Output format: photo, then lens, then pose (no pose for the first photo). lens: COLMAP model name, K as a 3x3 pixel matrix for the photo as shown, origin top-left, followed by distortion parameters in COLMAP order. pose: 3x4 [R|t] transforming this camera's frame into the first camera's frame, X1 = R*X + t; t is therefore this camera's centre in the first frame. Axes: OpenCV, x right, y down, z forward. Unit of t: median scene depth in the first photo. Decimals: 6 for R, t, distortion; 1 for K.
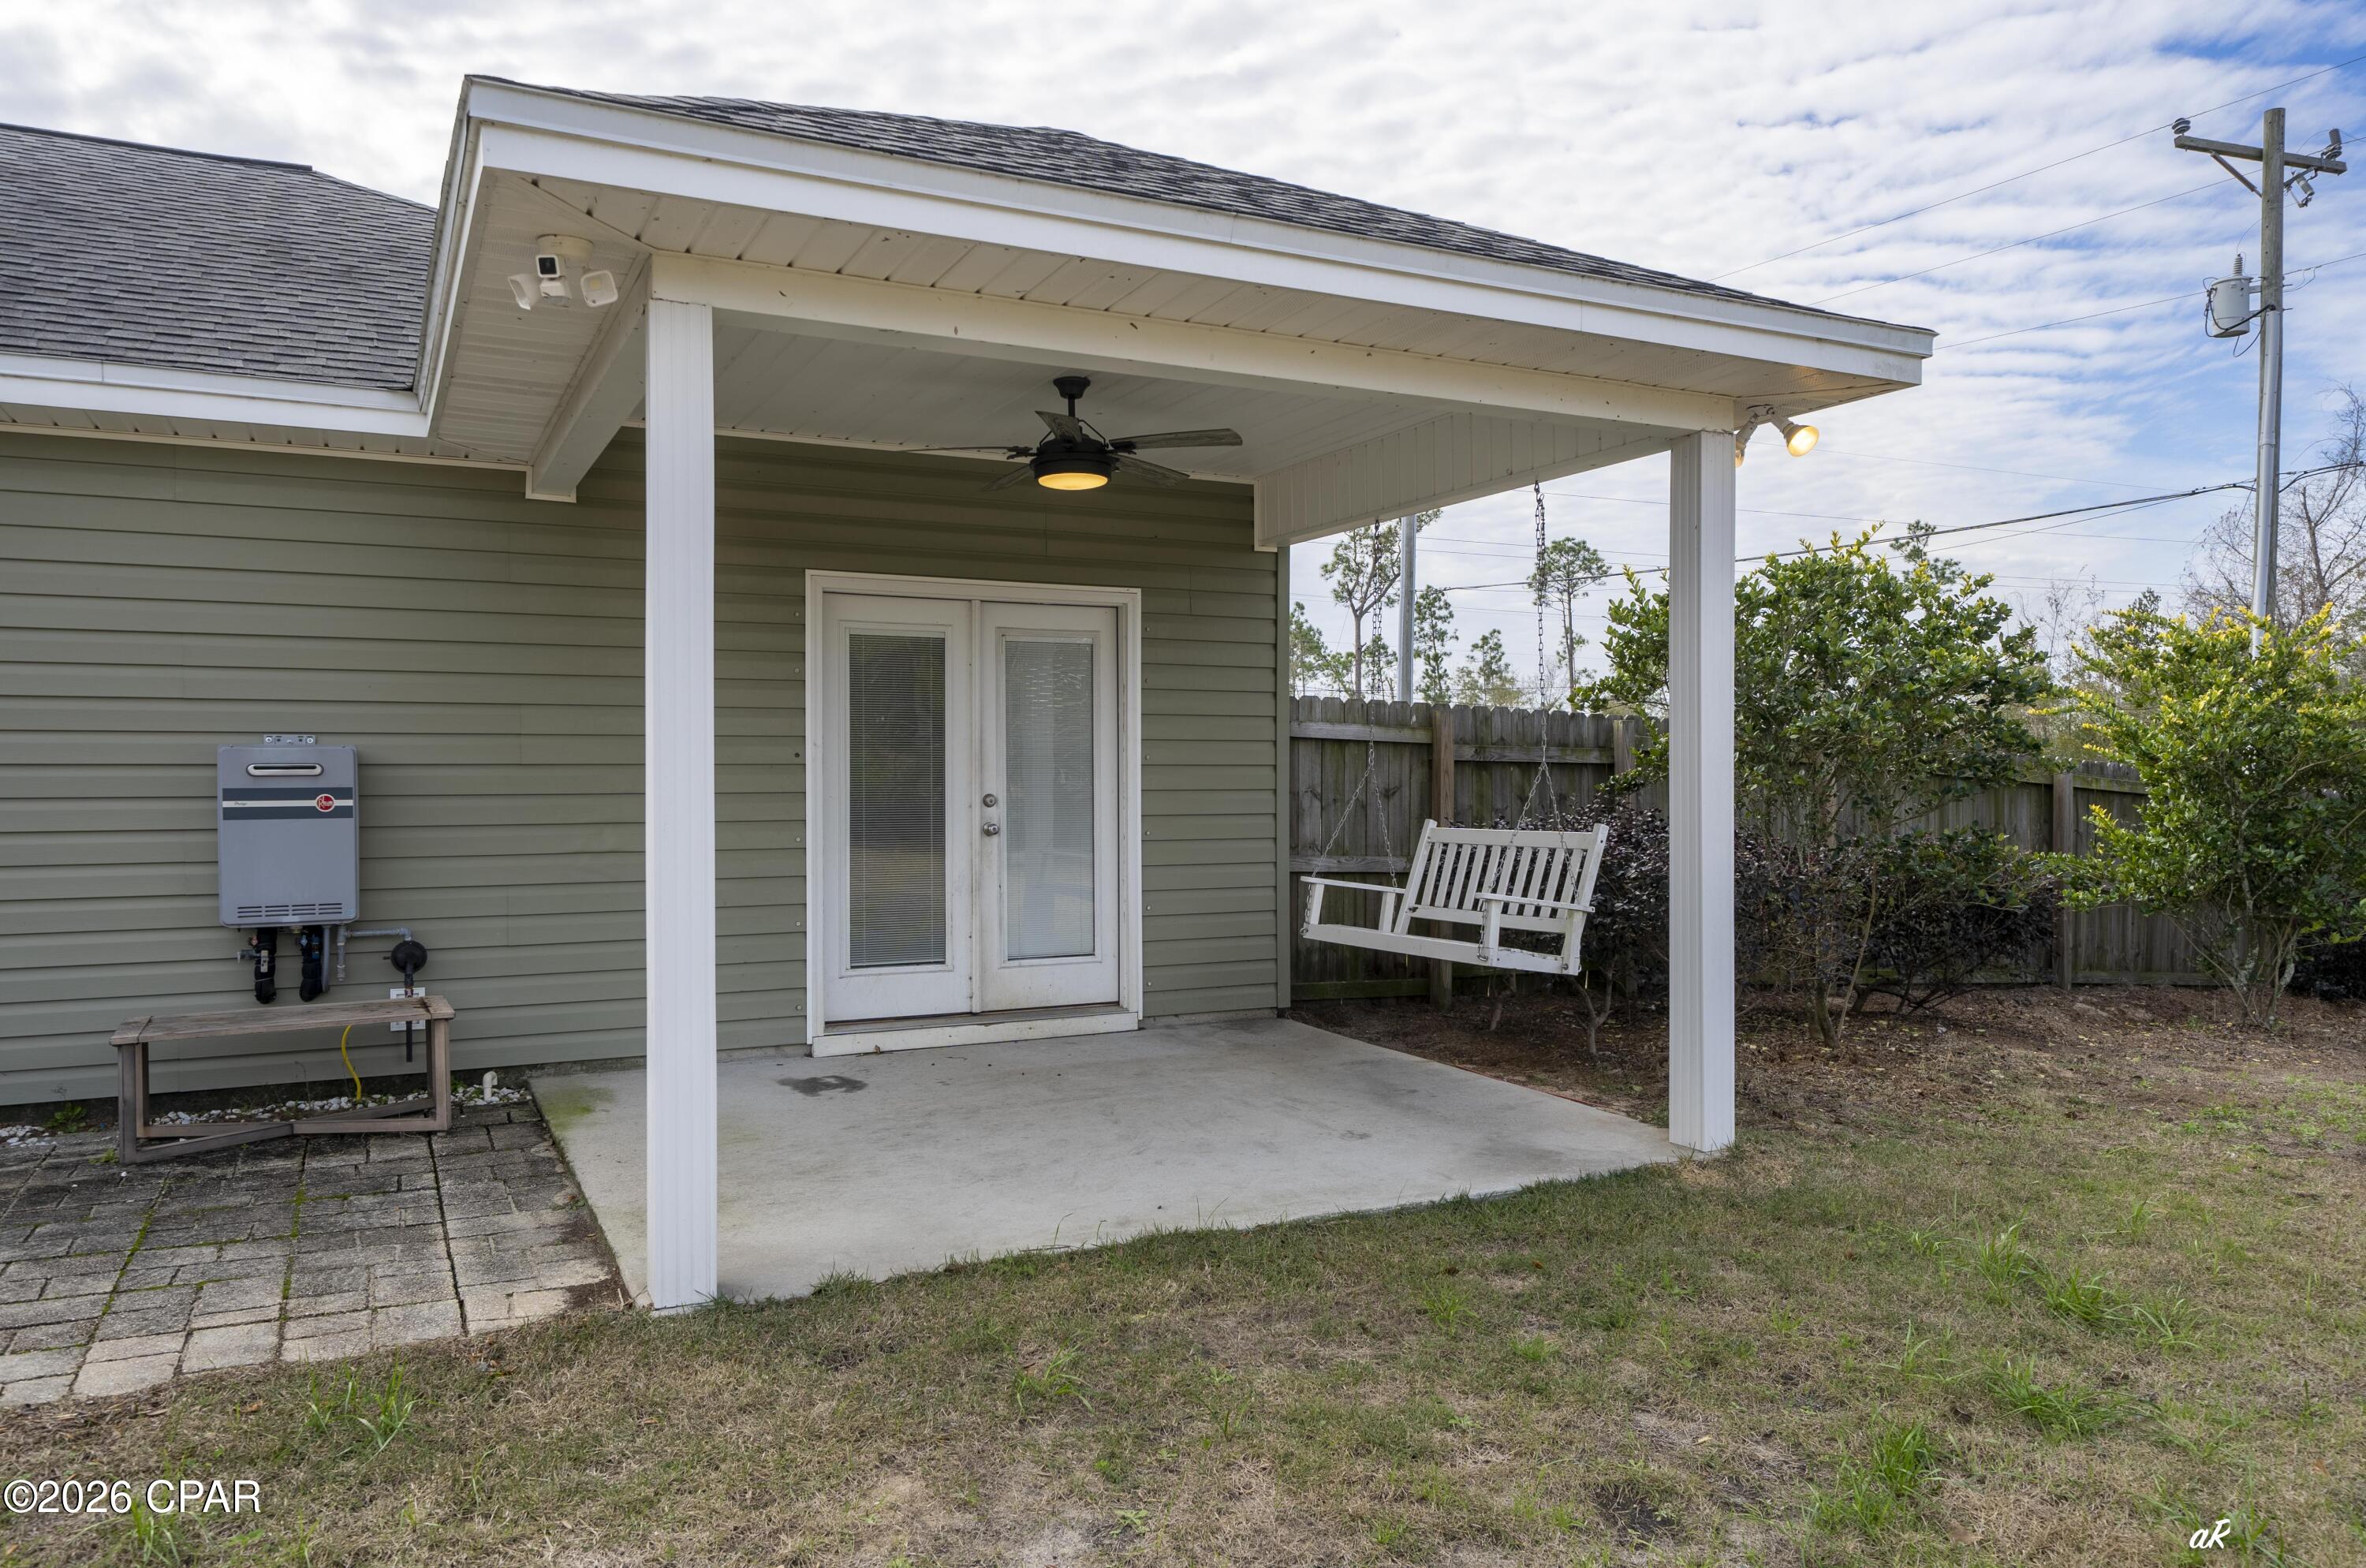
lens RADIAL K [[1556.0, 0, 1173.9], [0, 1556.0, 790.6], [0, 0, 1]] dist [0.004612, 0.000492]
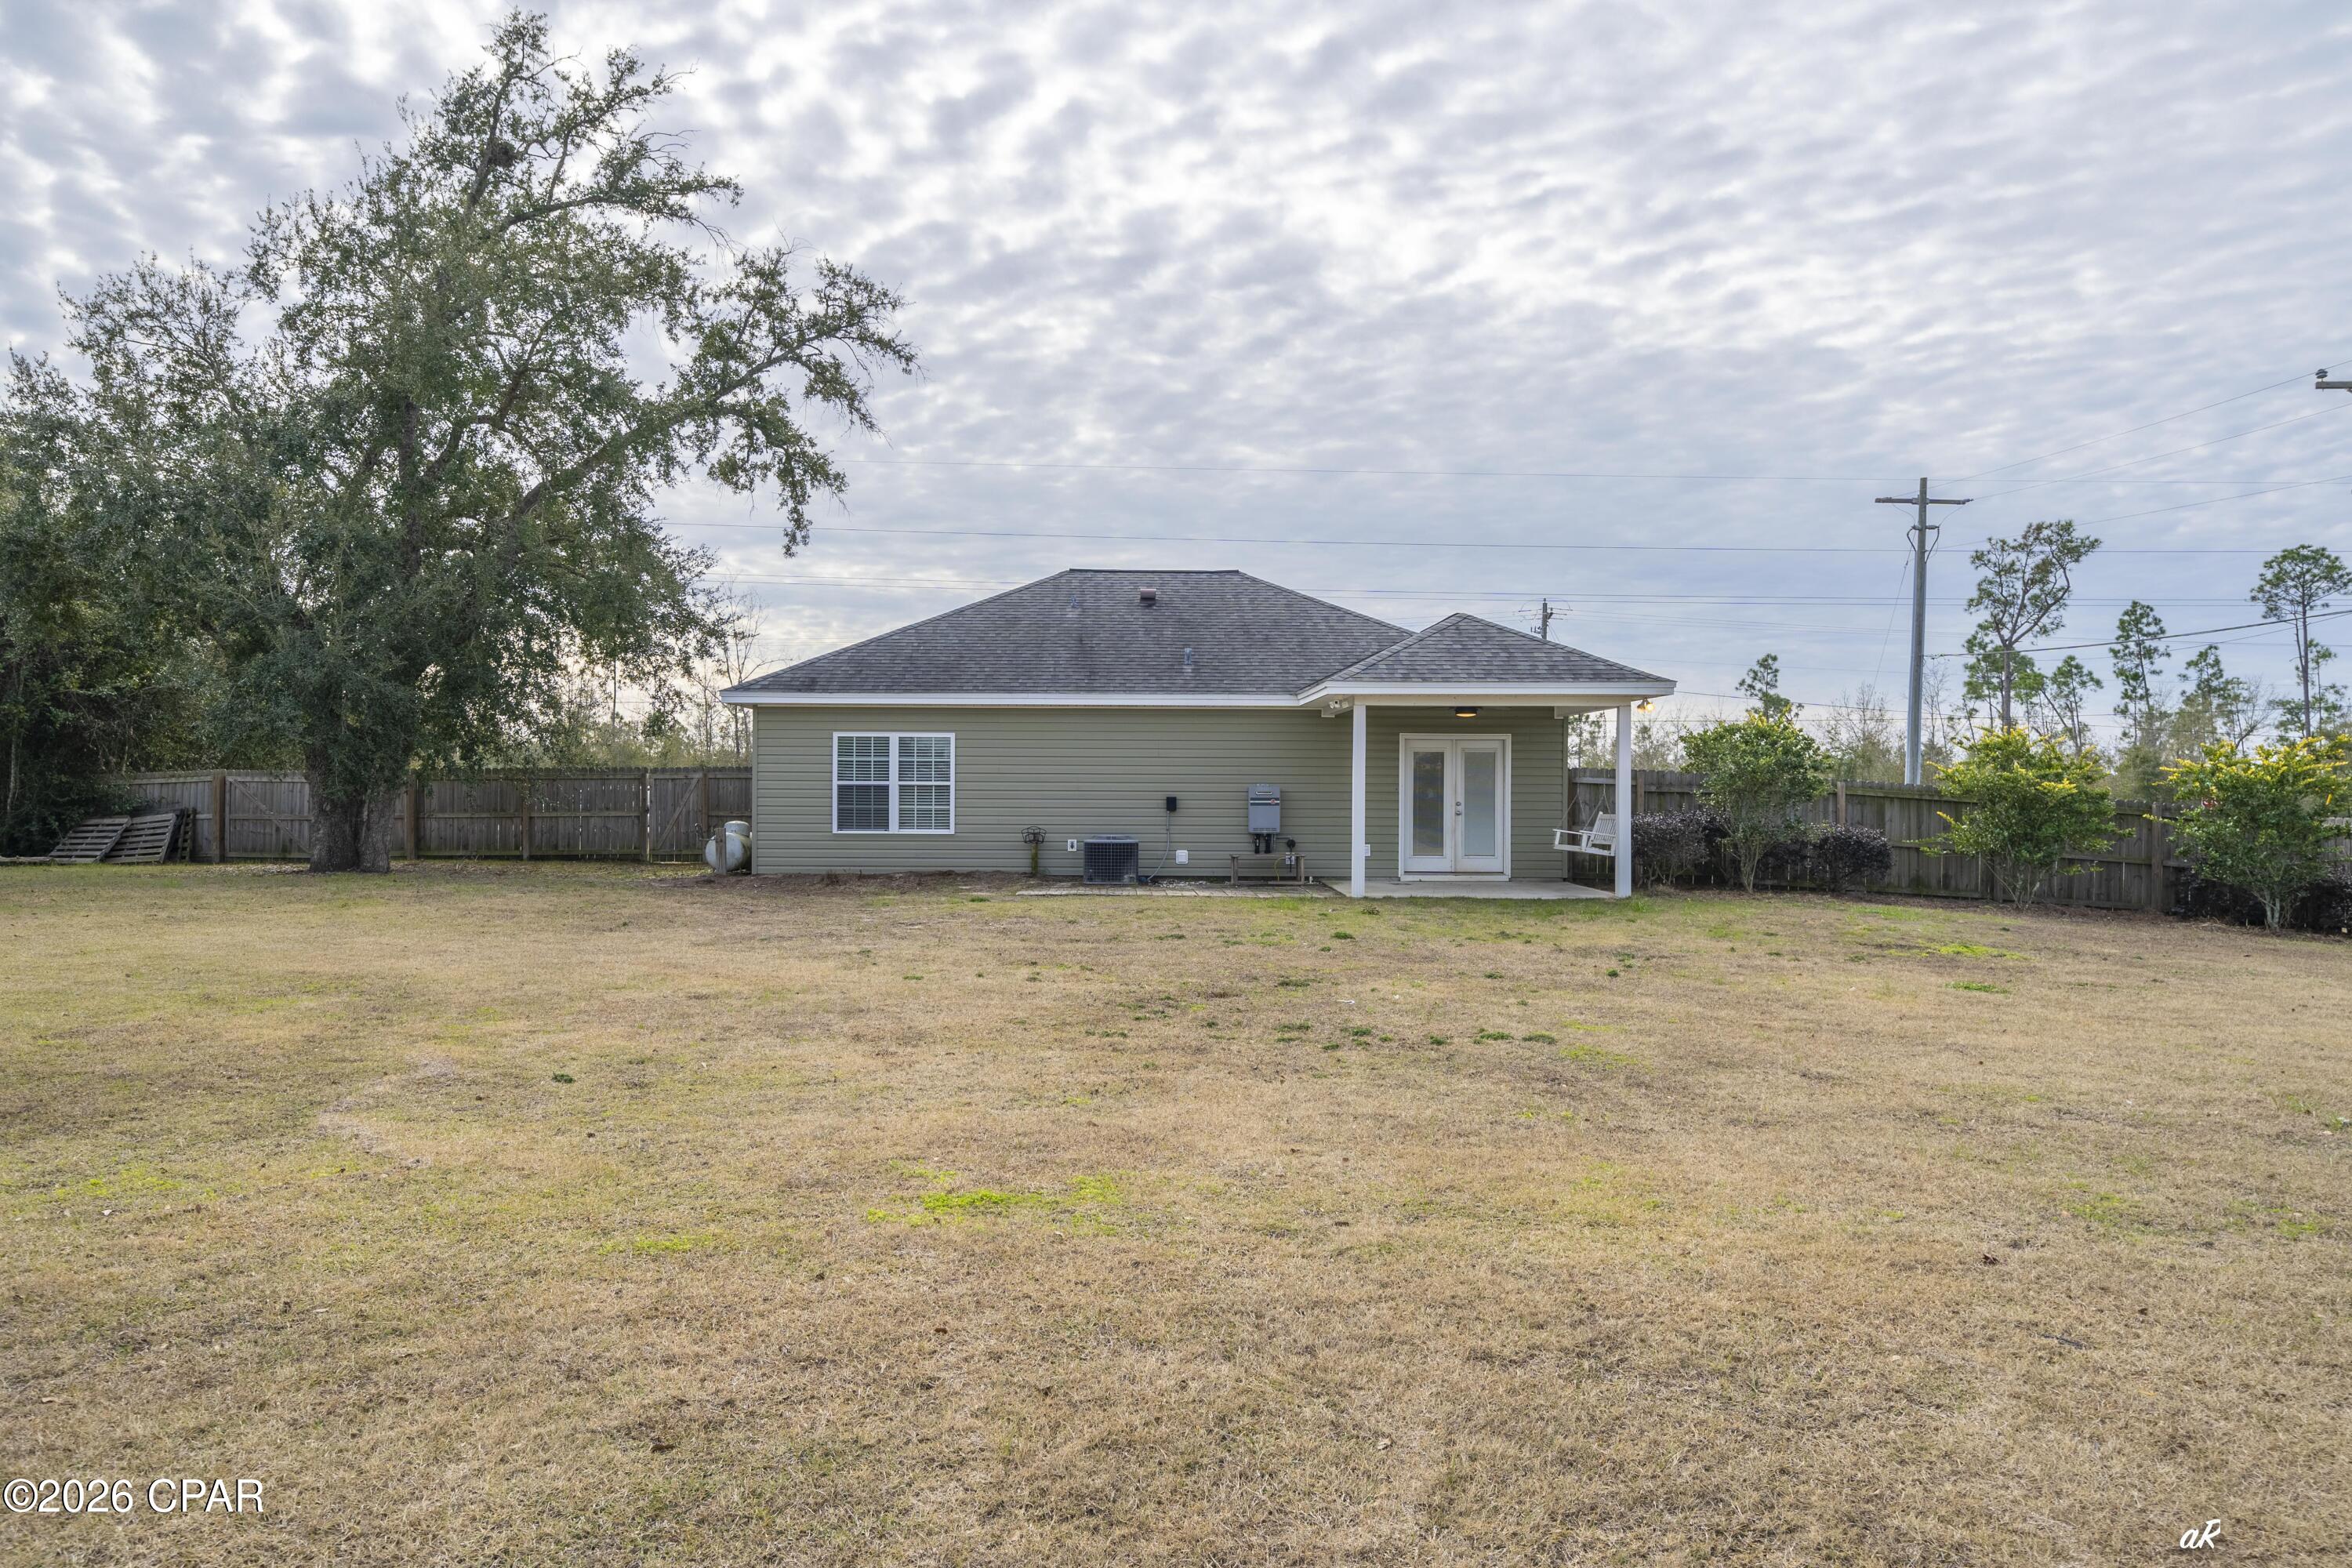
lens RADIAL K [[1494.4, 0, 1174.8], [0, 1494.4, 783.2], [0, 0, 1]] dist [-0.052083, 0.006340]
pose [[0.899962, 0.004997, -0.435939, 0.628685], [-0.012380, 0.999824, -0.014096, 0.013564], [0.435792, 0.018083, 0.899866, -1.807851]]
